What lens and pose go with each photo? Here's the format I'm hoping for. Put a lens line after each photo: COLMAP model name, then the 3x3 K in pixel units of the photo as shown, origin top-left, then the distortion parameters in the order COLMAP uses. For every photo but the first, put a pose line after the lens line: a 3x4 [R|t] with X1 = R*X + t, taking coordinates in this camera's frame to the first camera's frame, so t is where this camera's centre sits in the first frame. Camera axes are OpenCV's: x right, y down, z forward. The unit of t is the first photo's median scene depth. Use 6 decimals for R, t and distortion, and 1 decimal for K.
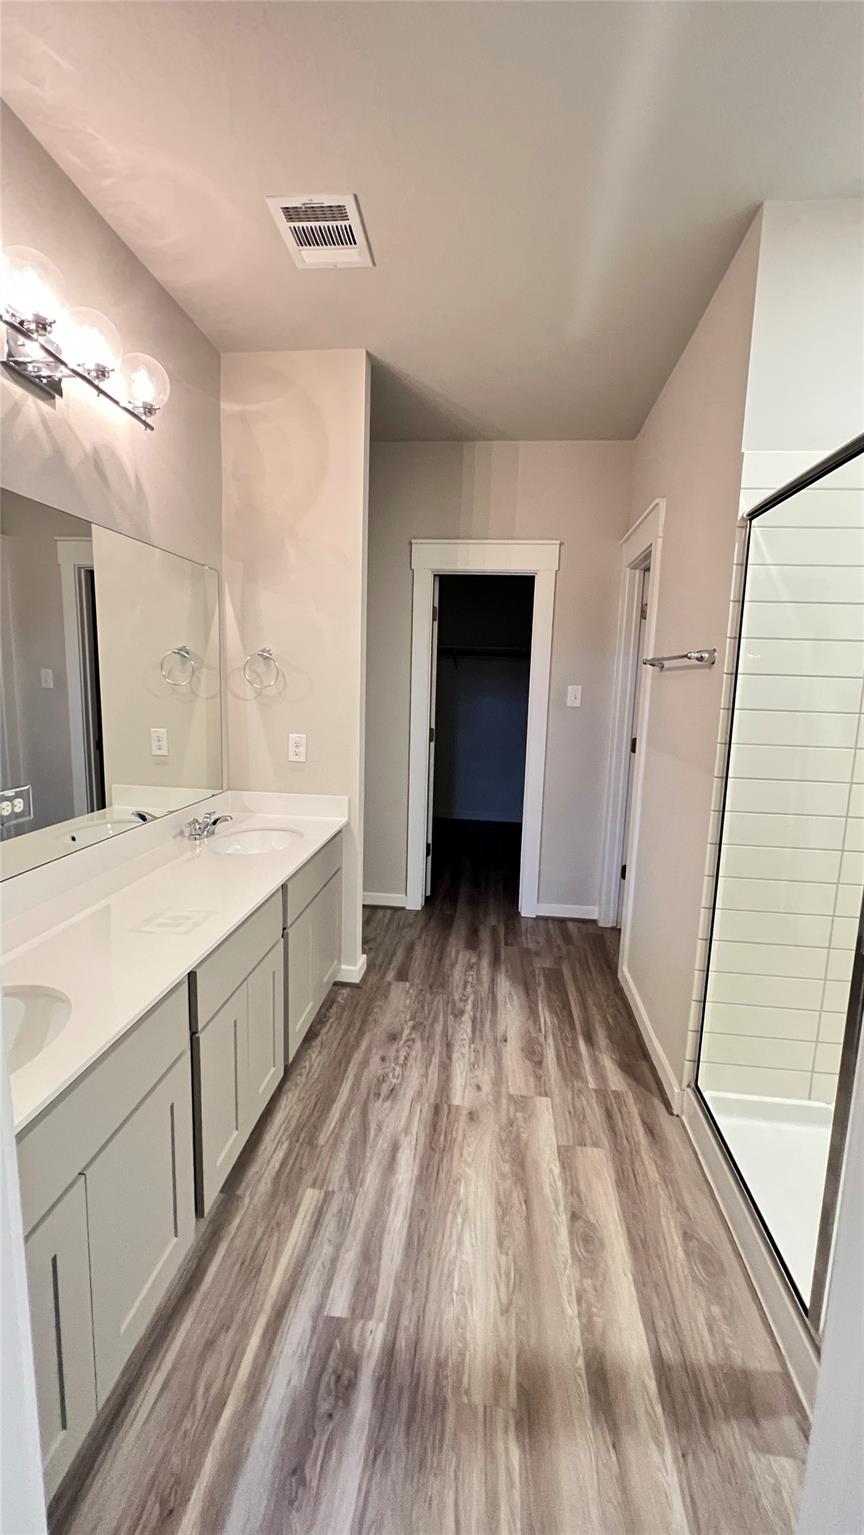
lens RADIAL K [[605.0, 0, 433.1], [0, 605.0, 761.9], [0, 0, 1]] dist [0.000760, 0.000384]
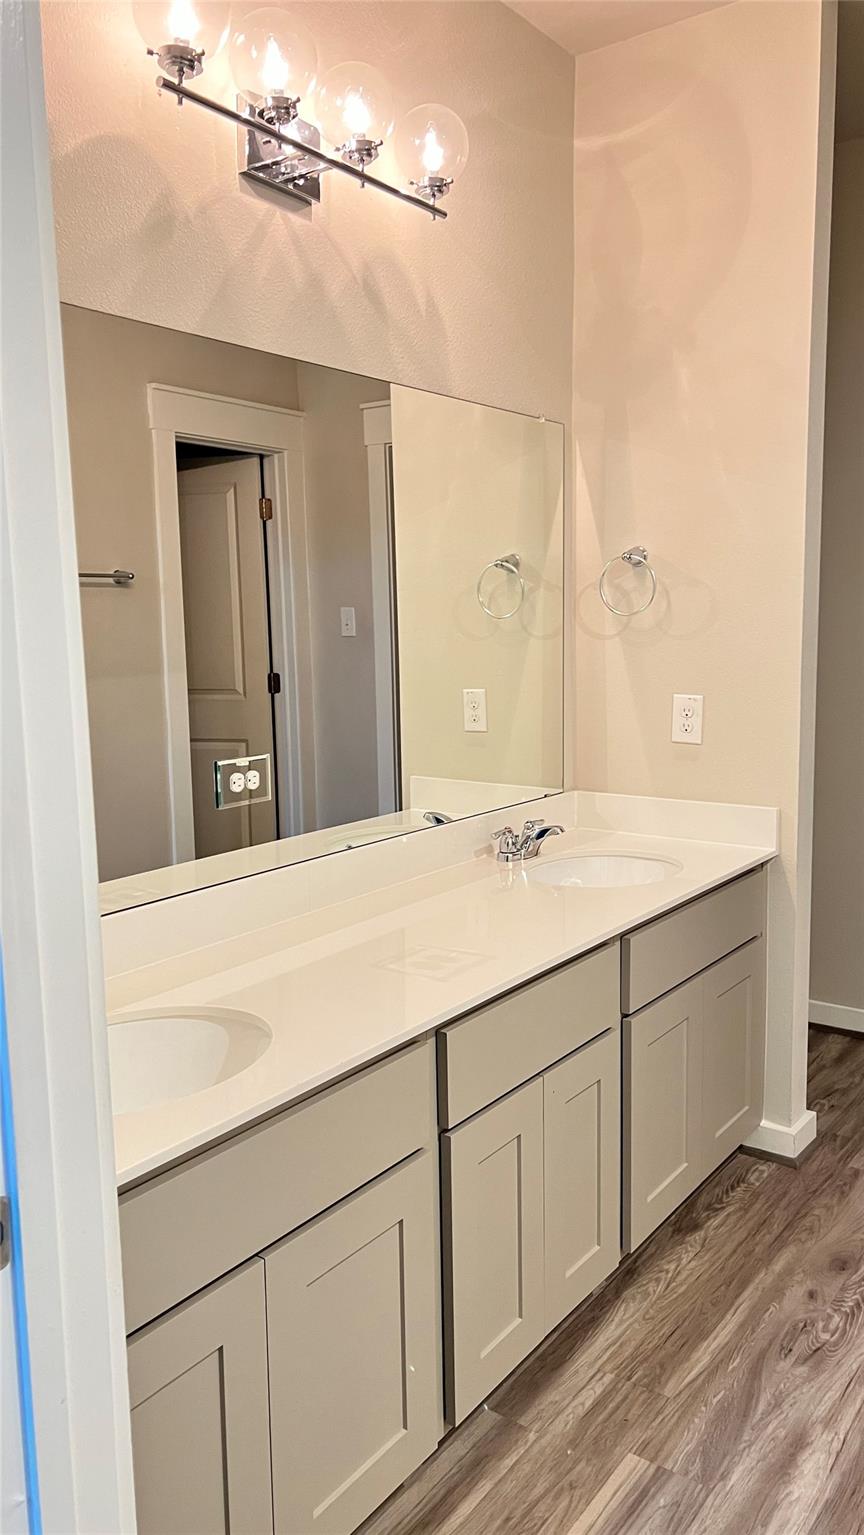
lens RADIAL K [[1132.2, 0, 435.0], [0, 1132.2, 769.7], [0, 0, 1]] dist [0.034893, -0.029545]
pose [[0.862534, 0.022622, -0.505494, 0.147012], [-0.026155, 0.999658, 0.000107, 0.041446], [0.505323, 0.013129, 0.862830, -0.048880]]
